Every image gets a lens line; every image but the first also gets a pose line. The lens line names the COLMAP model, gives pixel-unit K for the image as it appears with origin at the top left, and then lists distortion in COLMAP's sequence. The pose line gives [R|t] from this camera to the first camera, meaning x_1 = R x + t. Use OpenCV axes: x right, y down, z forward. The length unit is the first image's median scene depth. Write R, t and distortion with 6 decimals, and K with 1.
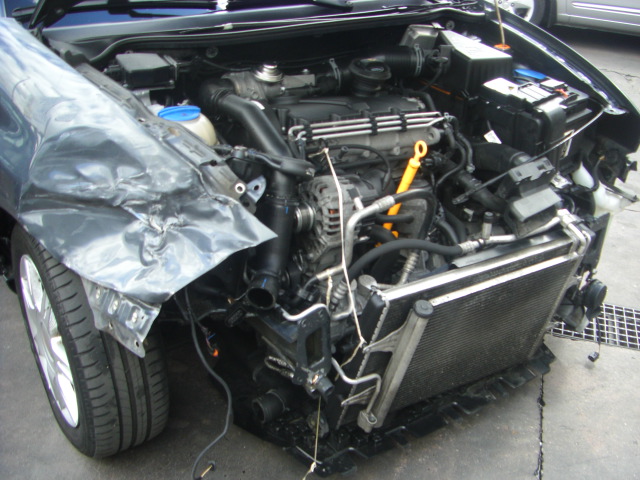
lens RADIAL K [[723.9, 0, 343.2], [0, 723.9, 280.5], [0, 0, 1]] dist [-0.139230, 0.000000]
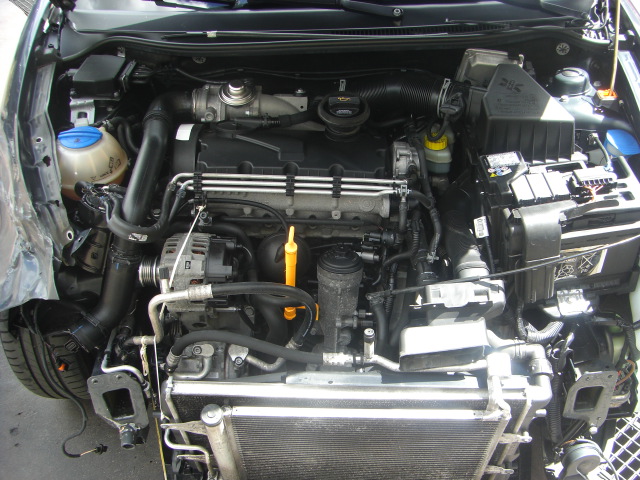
lens RADIAL K [[723.9, 0, 356.0], [0, 723.9, 269.5], [0, 0, 1]] dist [-0.139230, 0.000000]
pose [[0.810617, 0.331035, -0.483028, 0.594913], [-0.252764, 0.941877, 0.221311, -0.355359], [0.528215, -0.057306, 0.847175, 0.328325]]
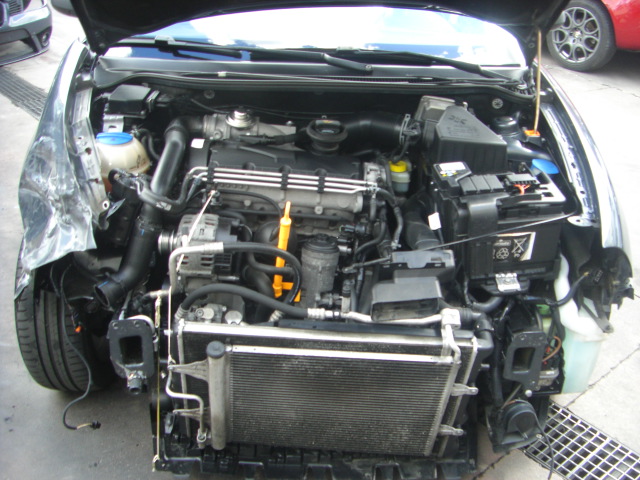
lens RADIAL K [[723.9, 0, 349.1], [0, 723.9, 271.6], [0, 0, 1]] dist [-0.139230, 0.000000]
pose [[0.838977, 0.260028, -0.478020, 0.724629], [-0.288238, 0.957442, 0.014930, -0.138969], [0.461558, 0.125258, 0.878222, 0.119557]]
